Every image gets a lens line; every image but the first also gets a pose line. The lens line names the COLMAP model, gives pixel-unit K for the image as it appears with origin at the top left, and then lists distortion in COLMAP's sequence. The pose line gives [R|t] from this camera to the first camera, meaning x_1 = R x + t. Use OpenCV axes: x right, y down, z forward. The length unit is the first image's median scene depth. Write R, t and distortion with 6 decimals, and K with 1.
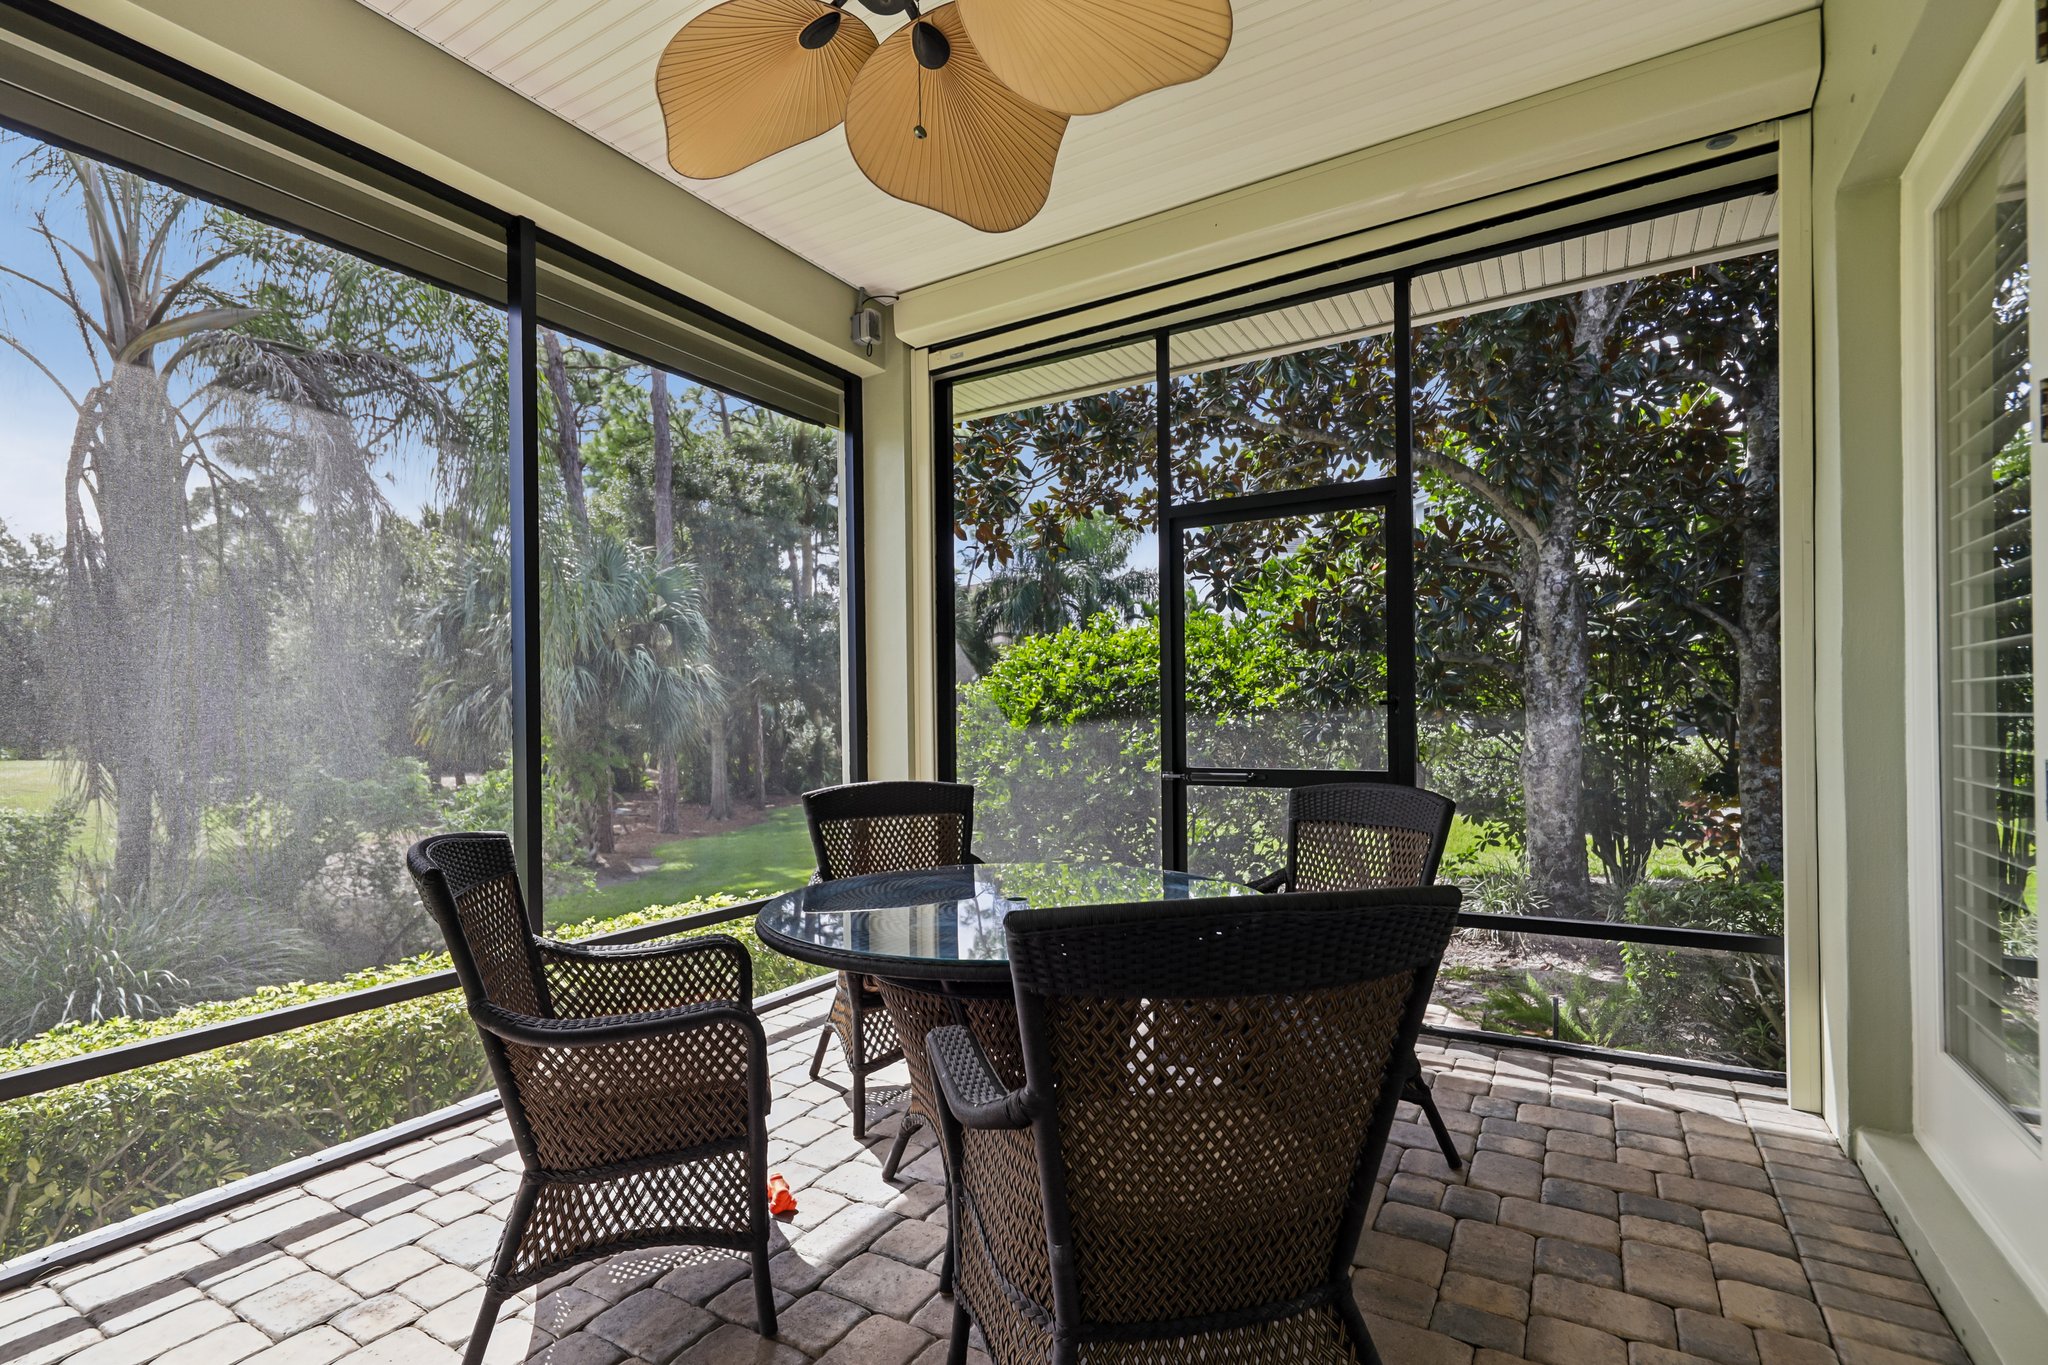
lens RADIAL K [[954.2, 0, 1026.9], [0, 954.2, 715.0], [0, 0, 1]] dist [0.031437, 0.000111]
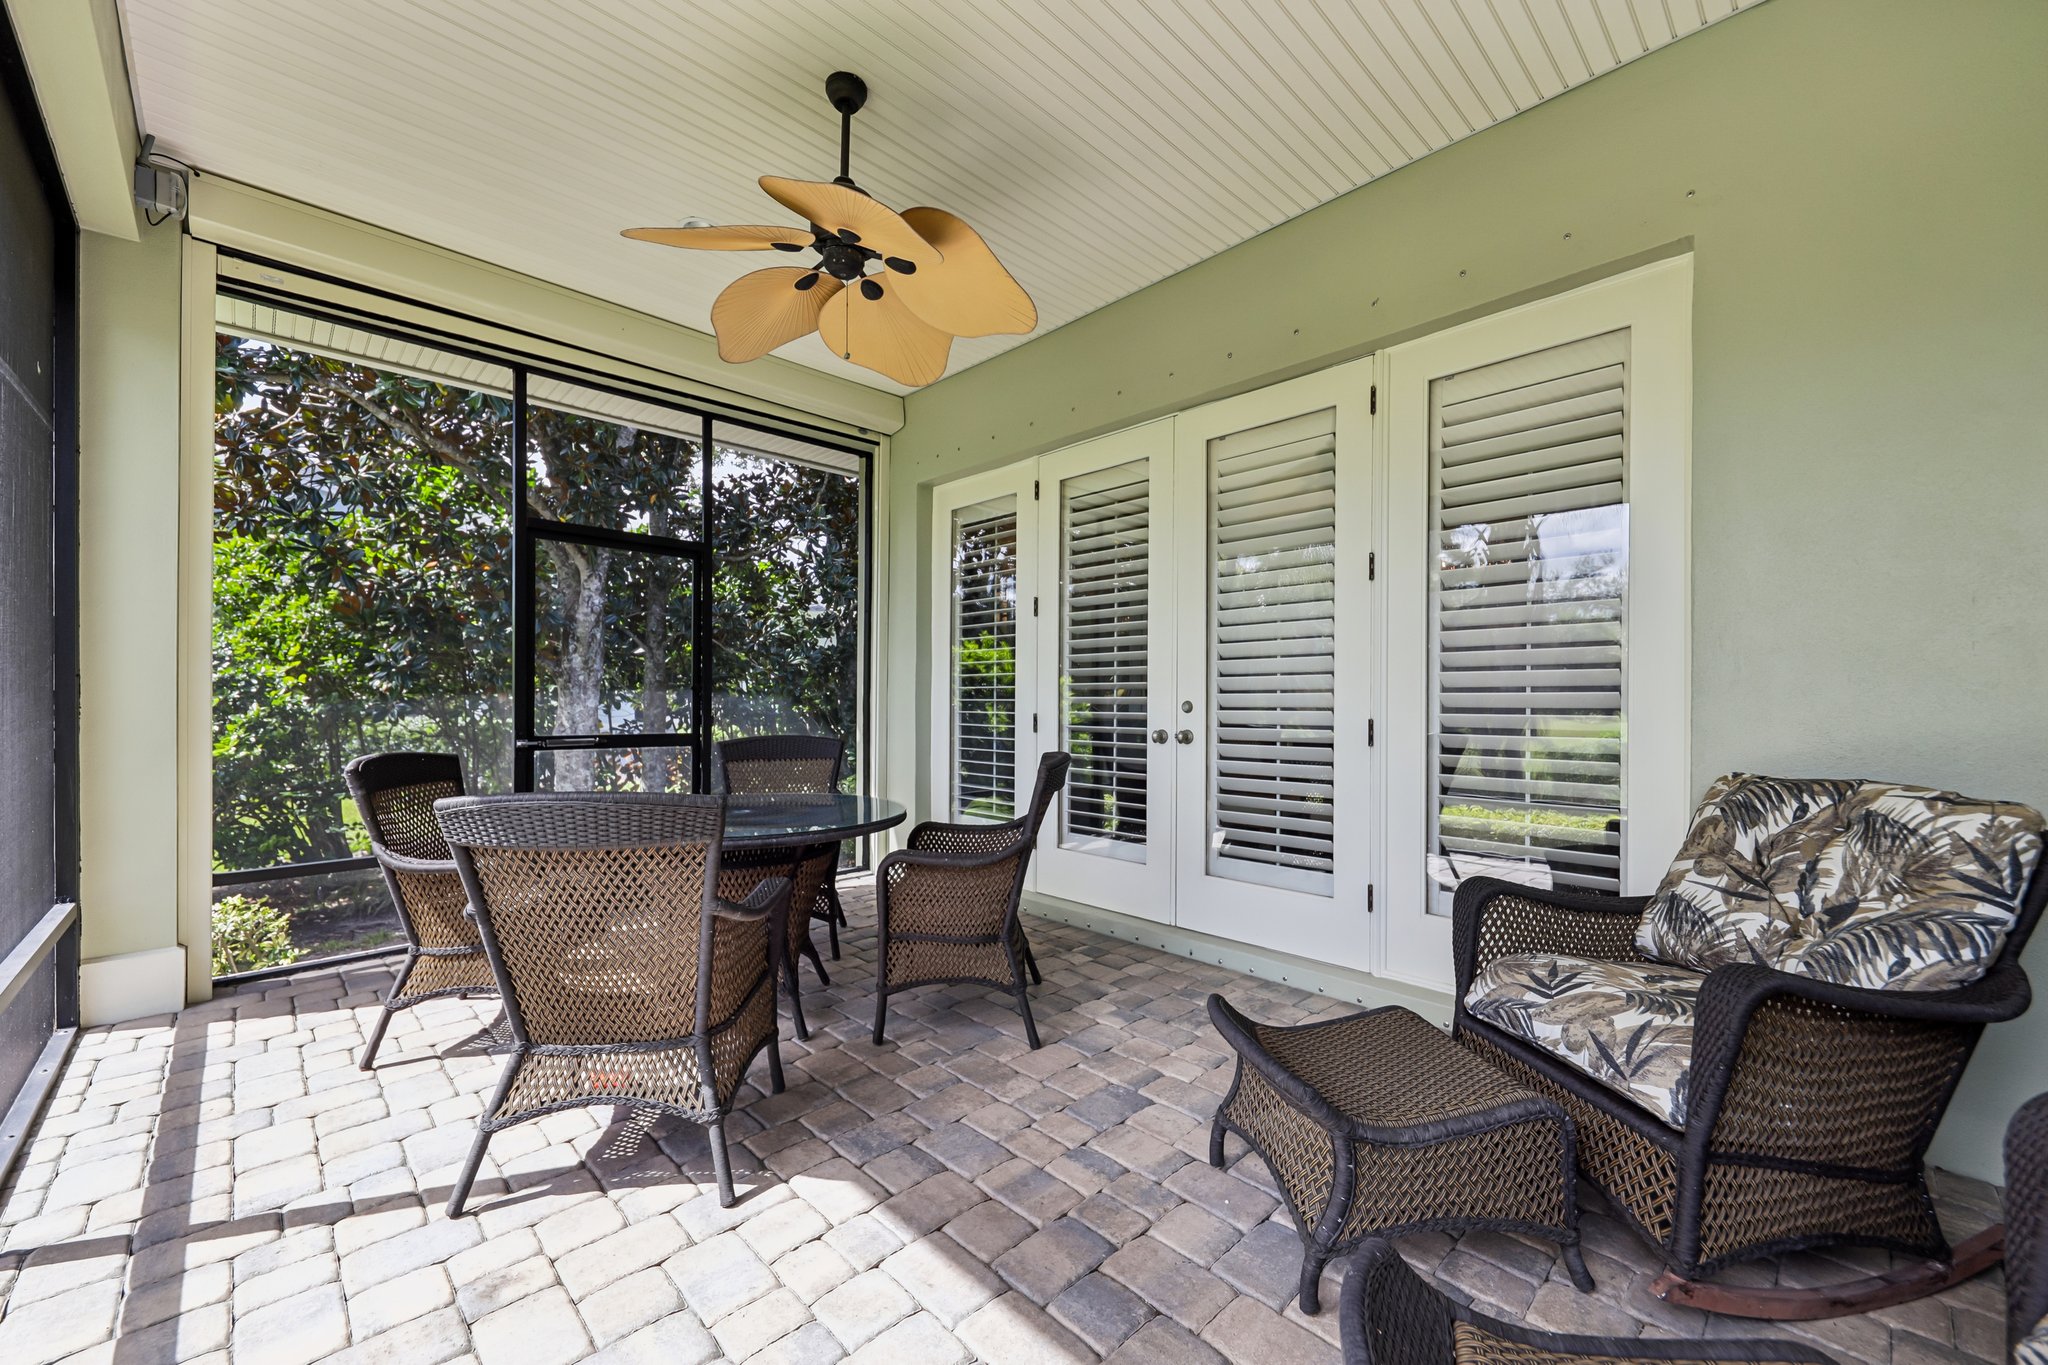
lens RADIAL K [[809.4, 0, 1020.0], [0, 809.4, 705.4], [0, 0, 1]] dist [0.000228, 0.000003]
pose [[0.260635, 0.011913, 0.965364, -0.424489], [-0.013757, 0.999868, -0.008625, 0.010336], [-0.965339, -0.011033, 0.260765, 0.095649]]
